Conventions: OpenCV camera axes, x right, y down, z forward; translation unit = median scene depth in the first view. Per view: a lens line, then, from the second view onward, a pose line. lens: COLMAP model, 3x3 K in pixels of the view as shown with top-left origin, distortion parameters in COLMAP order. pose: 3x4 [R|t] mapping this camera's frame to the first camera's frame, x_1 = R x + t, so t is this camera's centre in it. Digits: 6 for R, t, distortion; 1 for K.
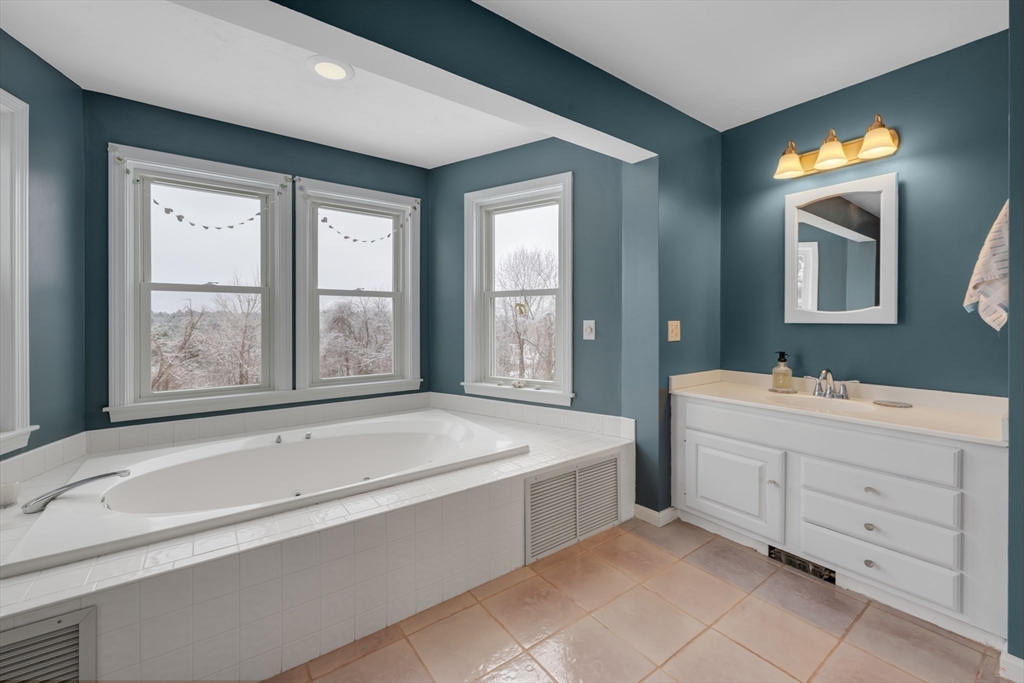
lens RADIAL K [[409.2, 0, 516.7], [0, 409.2, 321.3], [0, 0, 1]] dist [0.000499, 0.000162]
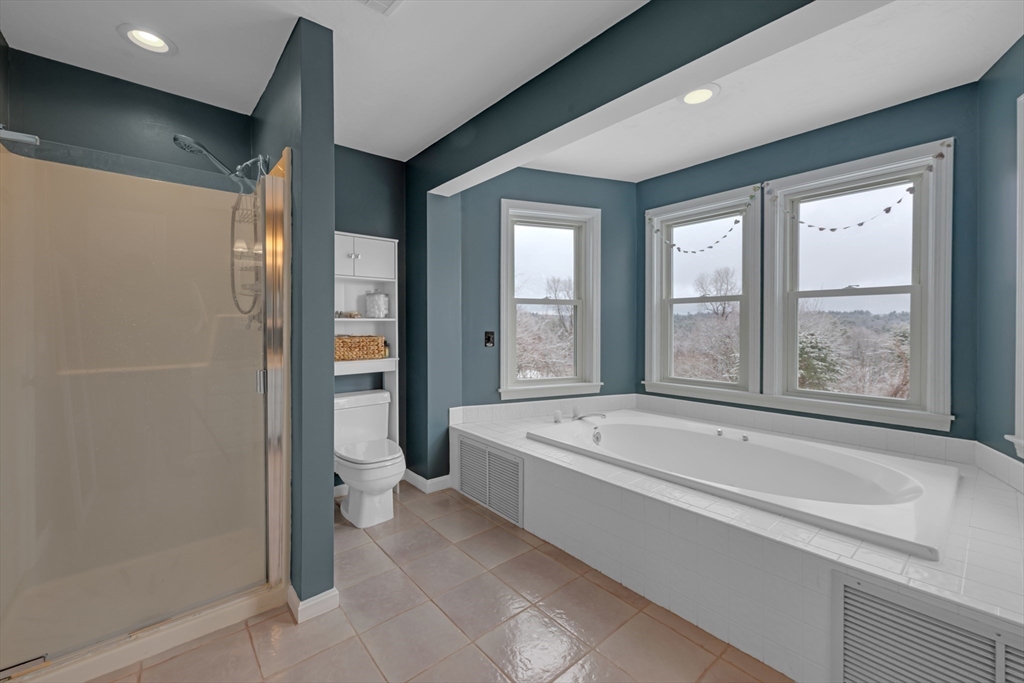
lens RADIAL K [[394.0, 0, 488.8], [0, 394.0, 328.0], [0, 0, 1]] dist [0.000262, -0.000109]
pose [[0.066873, 0.007204, -0.997736, 0.415315], [-0.002407, 0.999972, 0.007059, -0.001251], [0.997759, 0.001929, 0.066888, 0.281600]]
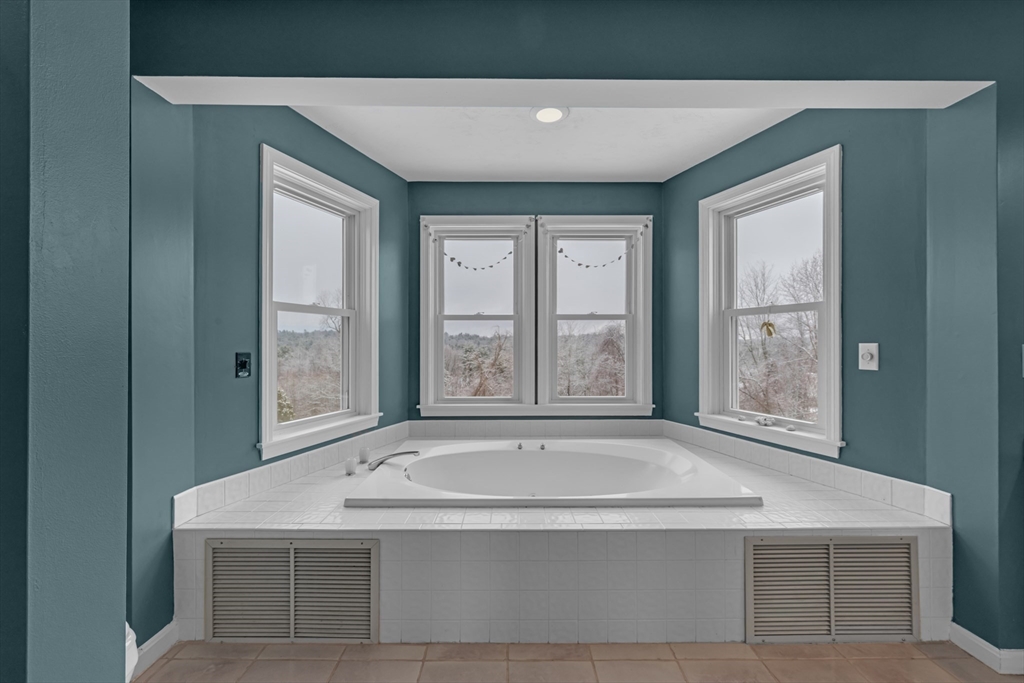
lens RADIAL K [[419.4, 0, 516.5], [0, 419.4, 341.6], [0, 0, 1]] dist [0.001287, 0.000180]
pose [[0.810306, -0.001080, -0.586006, 0.097476], [-0.002350, 0.999984, -0.005092, 0.000019], [0.586002, 0.005503, 0.810291, 0.032104]]
